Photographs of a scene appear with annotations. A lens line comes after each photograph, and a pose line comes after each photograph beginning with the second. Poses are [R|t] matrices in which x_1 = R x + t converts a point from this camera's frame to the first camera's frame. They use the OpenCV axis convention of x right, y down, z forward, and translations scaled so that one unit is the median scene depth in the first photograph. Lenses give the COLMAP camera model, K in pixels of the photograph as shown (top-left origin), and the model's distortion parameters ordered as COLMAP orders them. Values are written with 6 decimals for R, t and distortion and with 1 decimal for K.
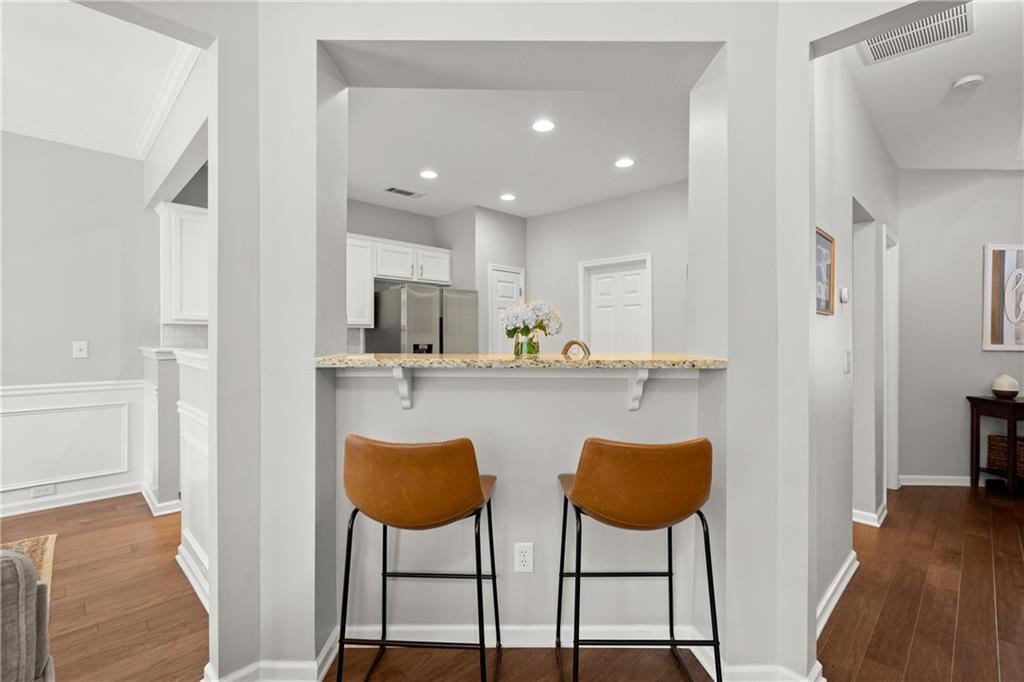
lens RADIAL K [[467.9, 0, 514.7], [0, 467.9, 342.6], [0, 0, 1]] dist [-0.000751, 0.000122]
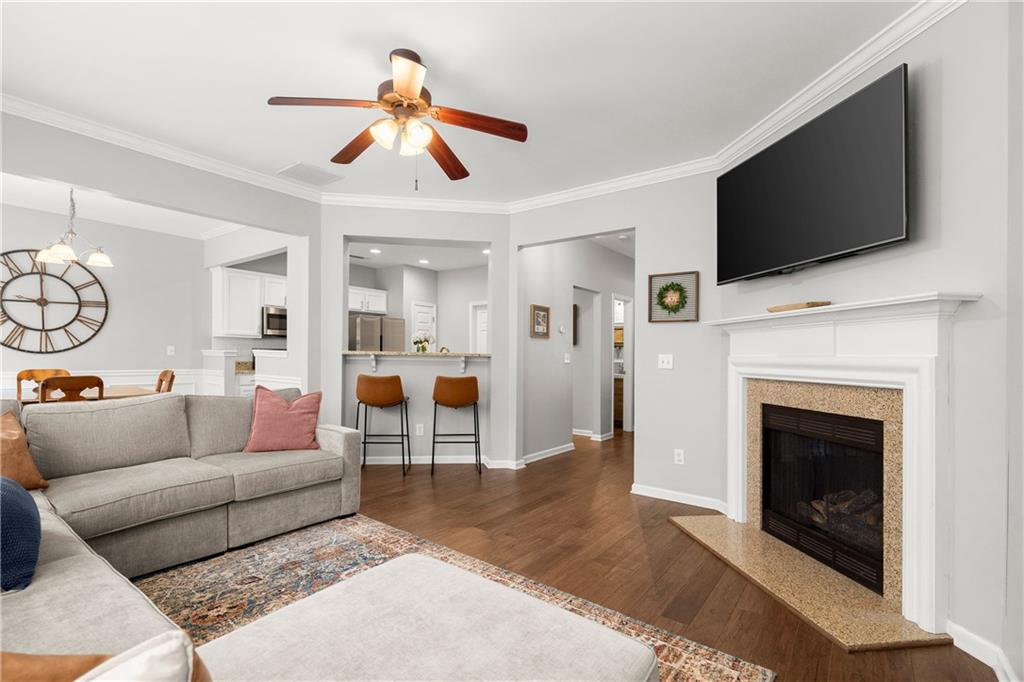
lens RADIAL K [[467.7, 0, 509.8], [0, 467.7, 362.0], [0, 0, 1]] dist [-0.002814, -0.000068]
pose [[0.990483, 0.010254, 0.137251, 0.075034], [-0.010836, 0.999935, 0.003493, 0.033824], [-0.137206, -0.004947, 0.990530, -0.805625]]
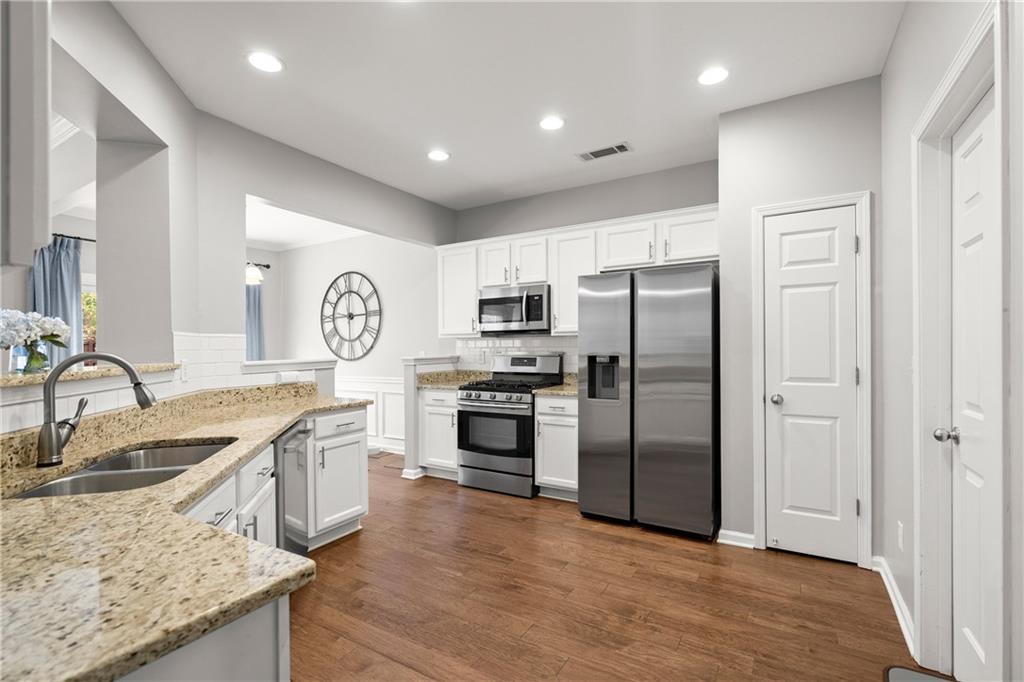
lens RADIAL K [[462.9, 0, 510.7], [0, 462.9, 349.0], [0, 0, 1]] dist [-0.000500, -0.000026]
pose [[0.240635, -0.002305, -0.970613, 0.540066], [0.000711, 0.999997, -0.002199, -0.006209], [0.970616, -0.000161, 0.240636, 0.824288]]
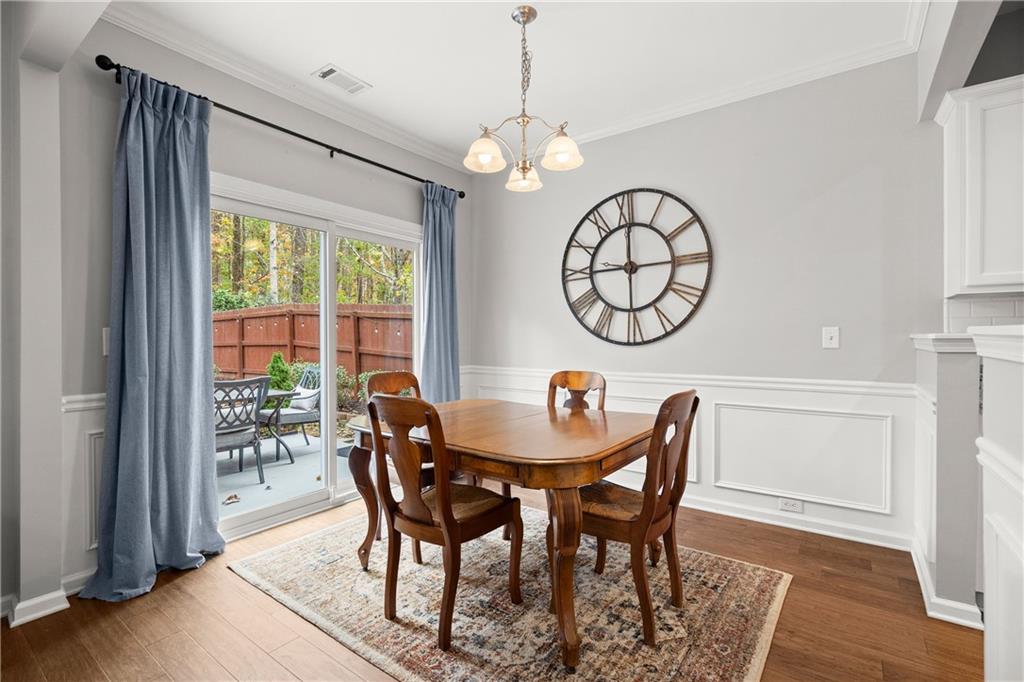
lens RADIAL K [[463.9, 0, 512.0], [0, 463.9, 341.0], [0, 0, 1]] dist [-0.001948, 0.000149]
pose [[0.165552, 0.001518, -0.986200, -0.233812], [-0.007032, 0.999975, 0.000359, 0.021825], [0.986176, 0.006875, 0.165558, 0.317700]]
